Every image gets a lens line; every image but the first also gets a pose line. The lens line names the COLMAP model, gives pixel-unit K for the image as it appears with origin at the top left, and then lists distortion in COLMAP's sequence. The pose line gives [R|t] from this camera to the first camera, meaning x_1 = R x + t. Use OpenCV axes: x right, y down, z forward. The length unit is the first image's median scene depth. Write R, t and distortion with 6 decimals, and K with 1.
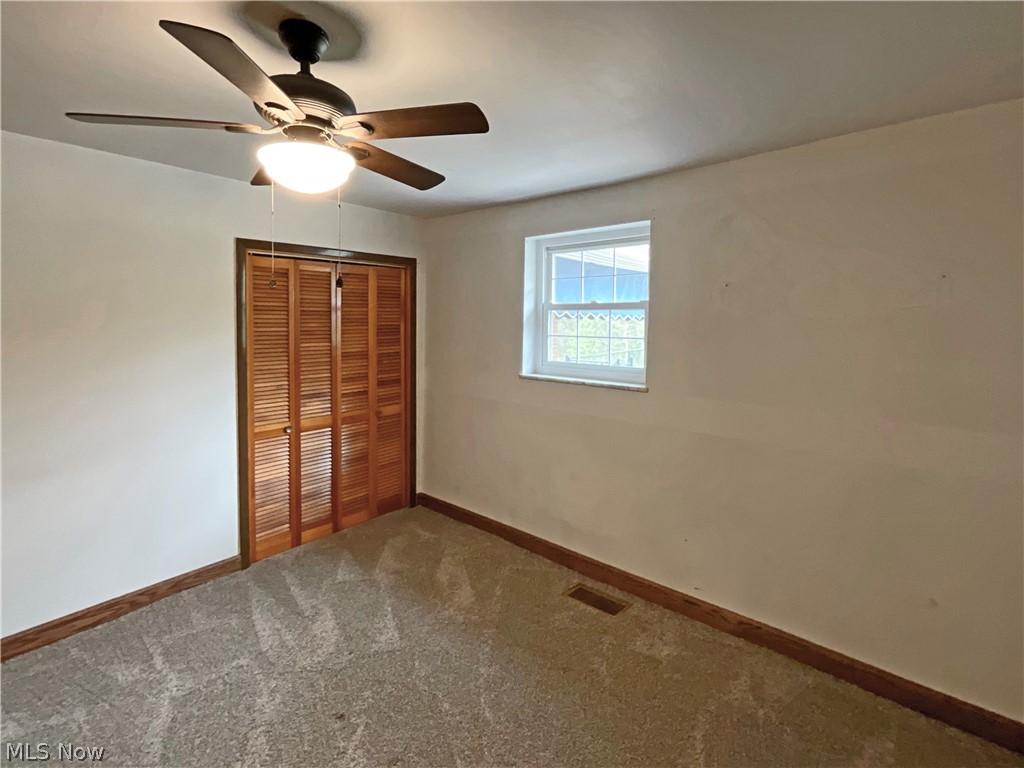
lens RADIAL K [[480.1, 0, 512.6], [0, 480.1, 314.3], [0, 0, 1]] dist [-0.001027, 0.000813]
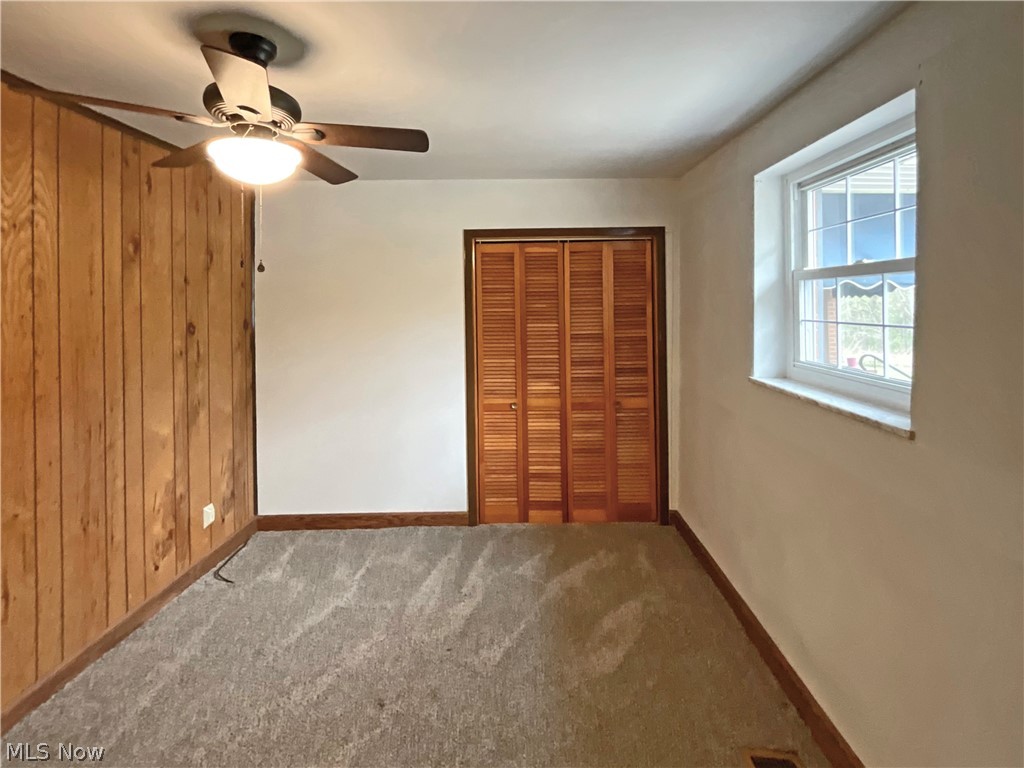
lens RADIAL K [[478.2, 0, 513.7], [0, 478.2, 282.3], [0, 0, 1]] dist [-0.000676, -0.000144]
pose [[0.642498, -0.043986, -0.765024, 0.325120], [0.020571, 0.998981, -0.040161, 0.012237], [0.766011, 0.010066, 0.642748, 0.312793]]
